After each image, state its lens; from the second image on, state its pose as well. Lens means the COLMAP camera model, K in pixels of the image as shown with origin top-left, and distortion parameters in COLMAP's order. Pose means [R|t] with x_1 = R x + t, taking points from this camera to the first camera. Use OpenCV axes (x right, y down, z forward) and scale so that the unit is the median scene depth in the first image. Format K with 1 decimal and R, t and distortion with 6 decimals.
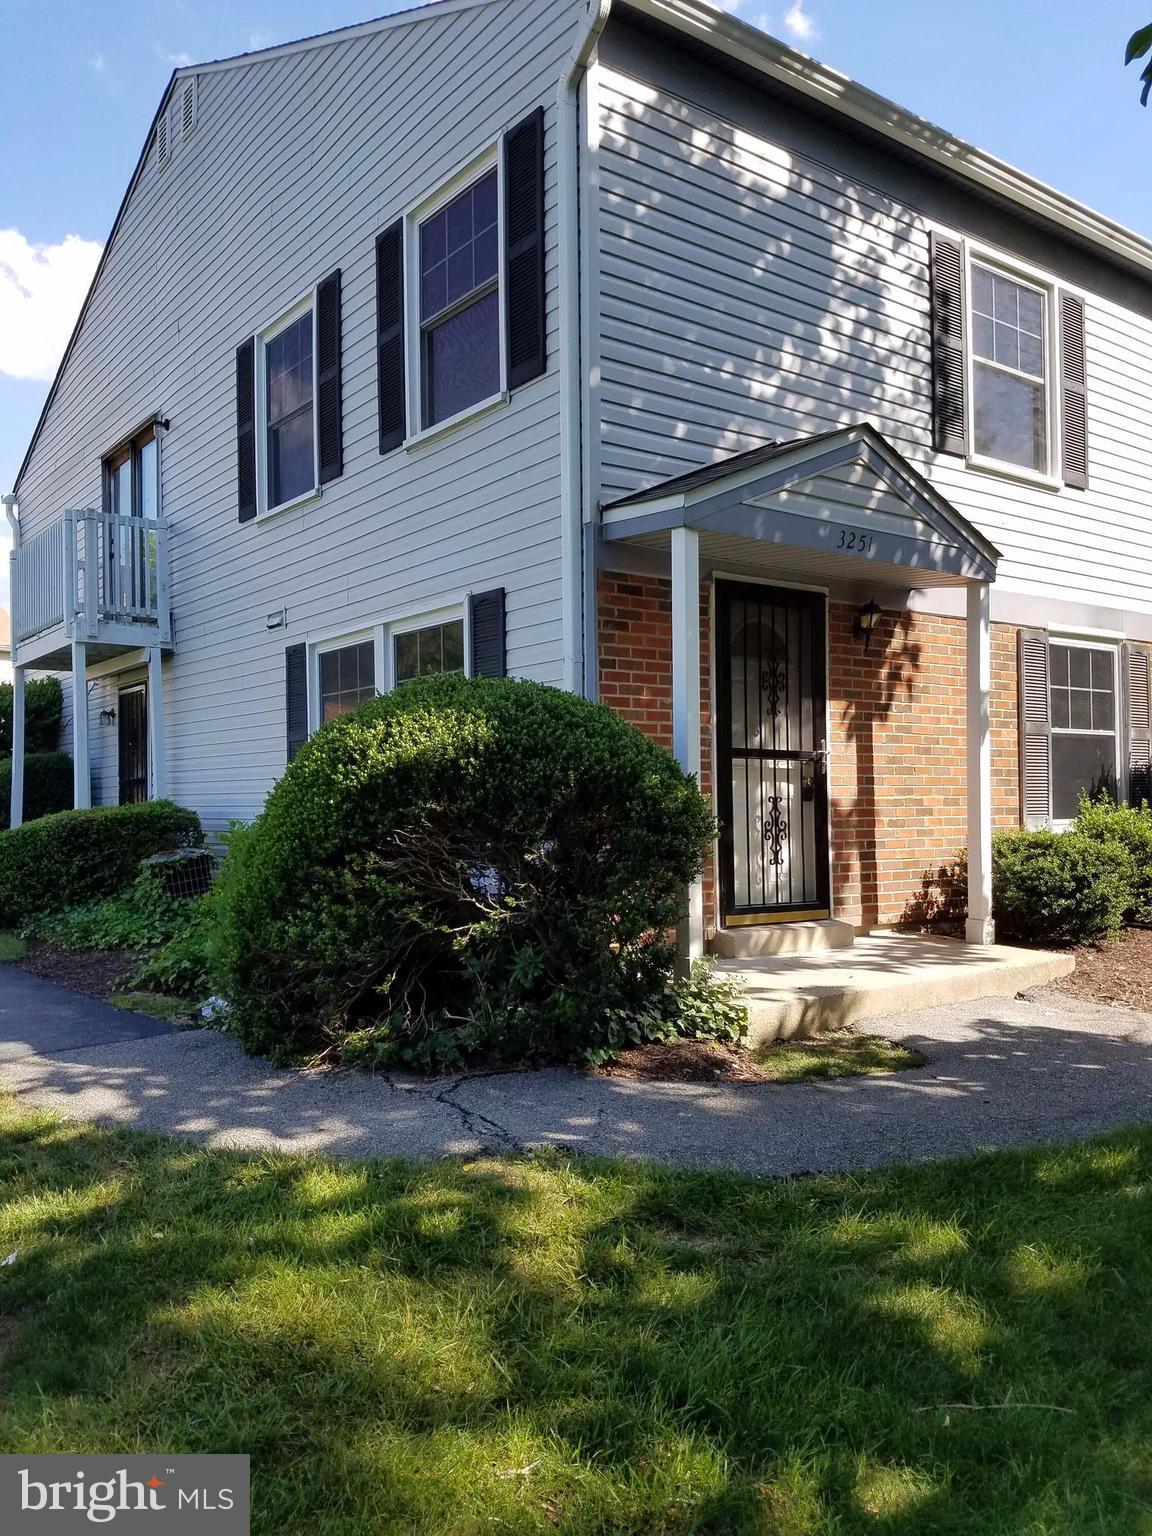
lens RADIAL K [[1203.5, 0, 547.0], [0, 1203.5, 772.6], [0, 0, 1]] dist [0.206892, -0.393046]
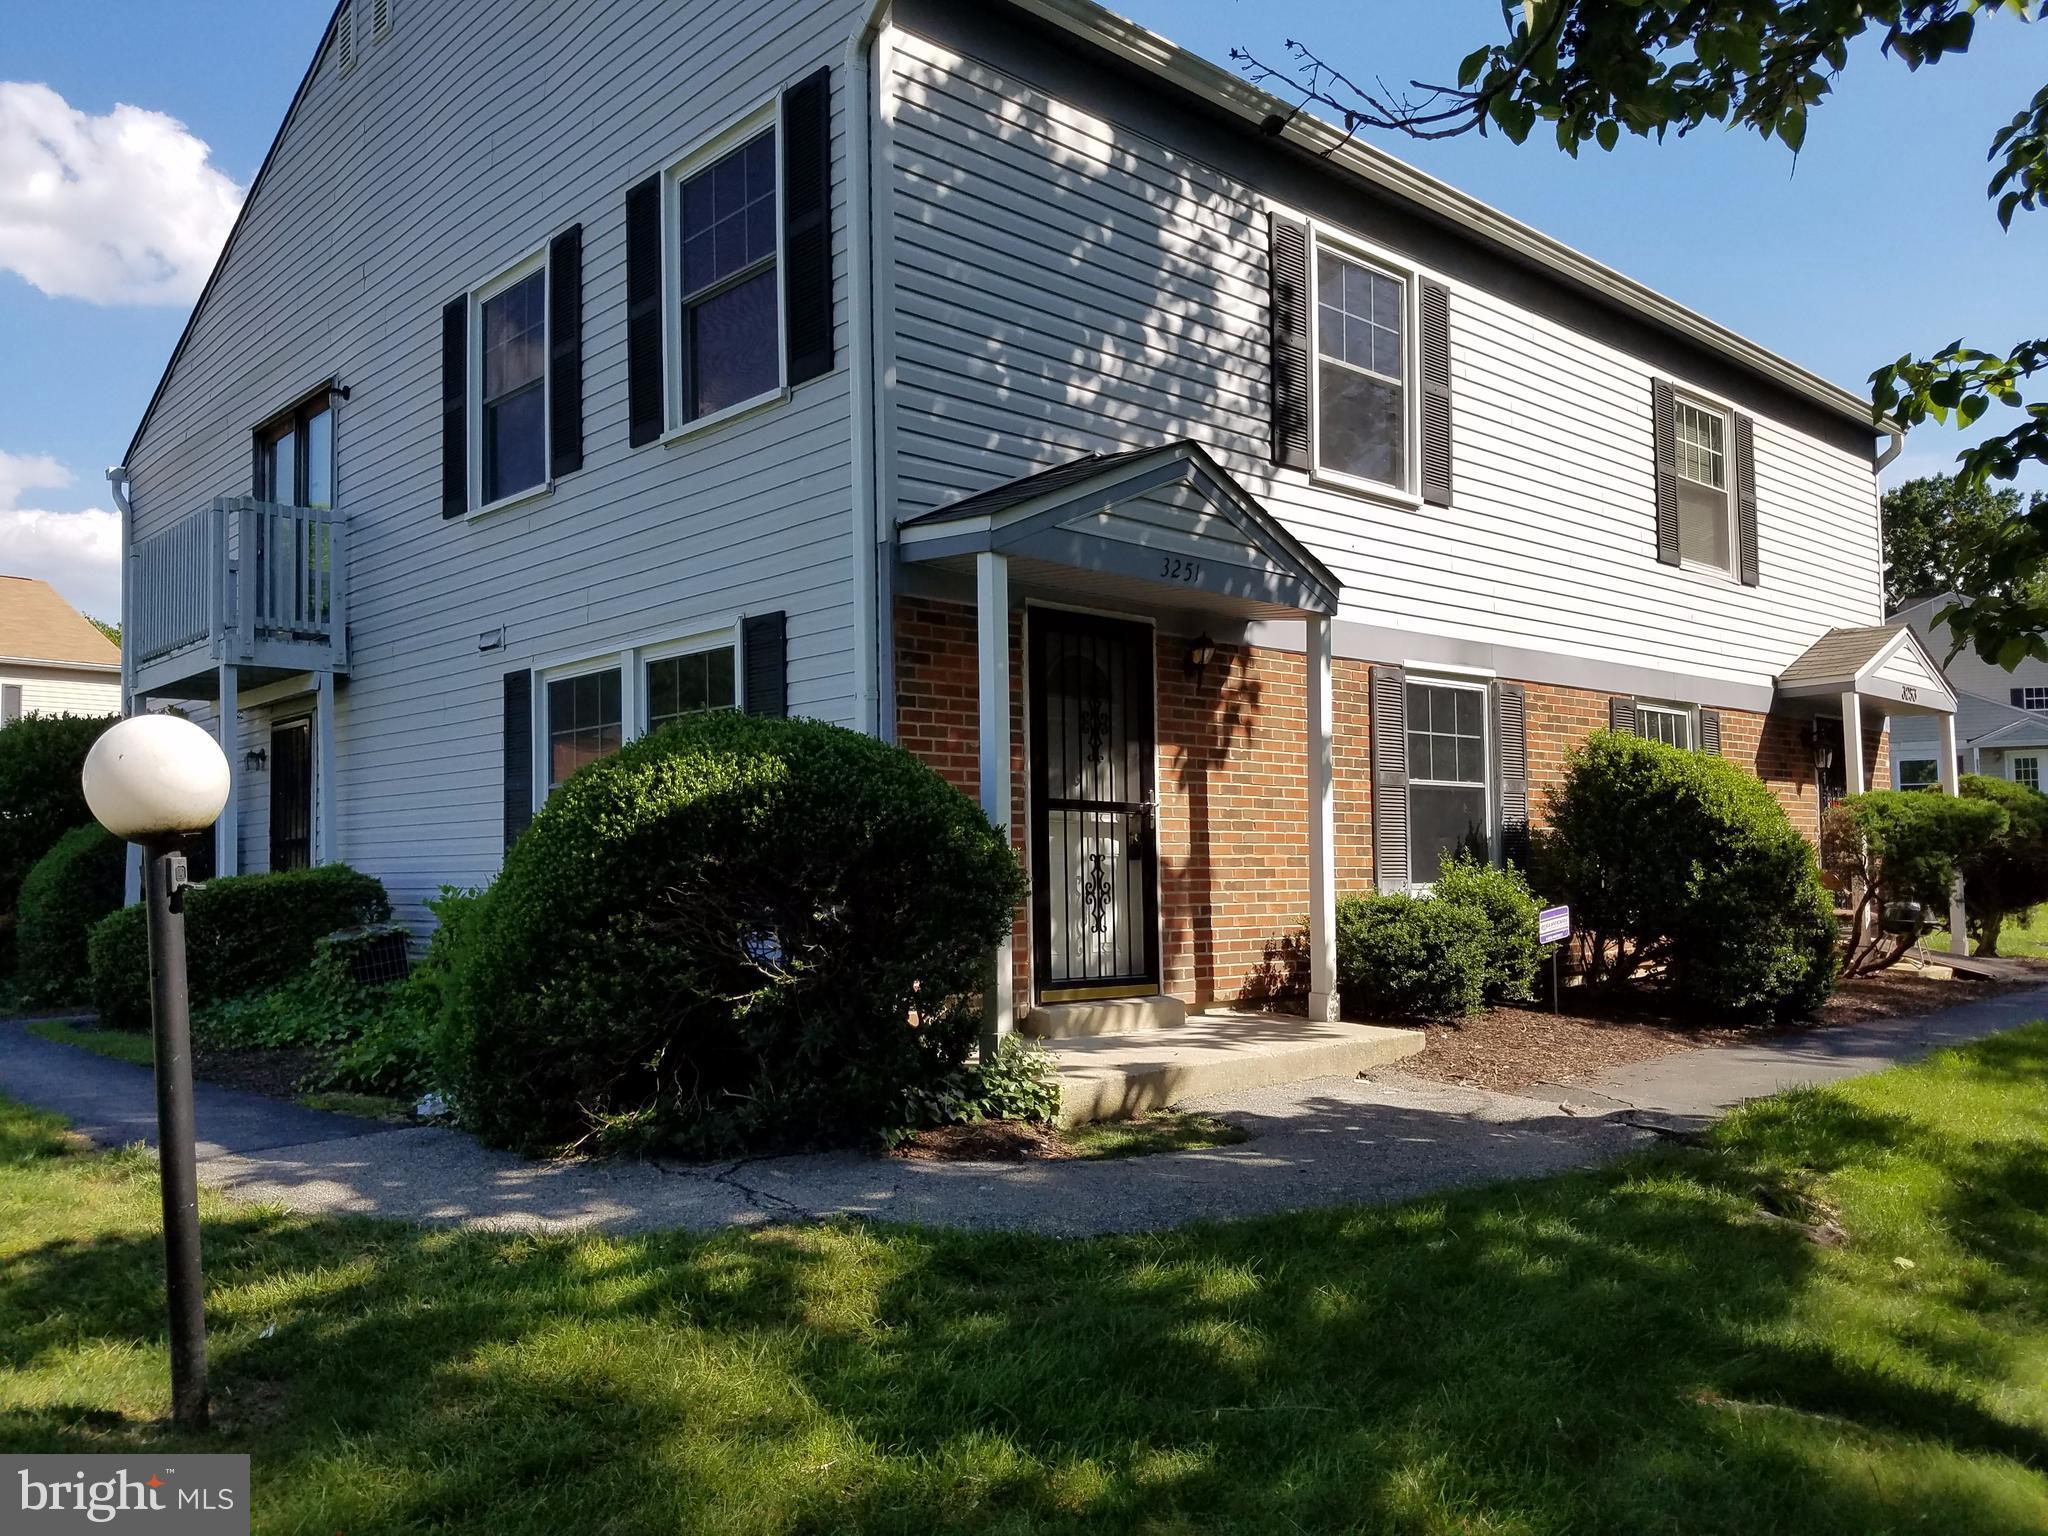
lens RADIAL K [[1604.6, 0, 1033.1], [0, 1604.6, 776.0], [0, 0, 1]] dist [0.206892, -0.393046]
pose [[0.991607, 0.004189, 0.129219, -0.007963], [0.000697, 0.999287, -0.037744, 0.007050], [-0.129285, 0.037518, 0.990898, -0.146217]]
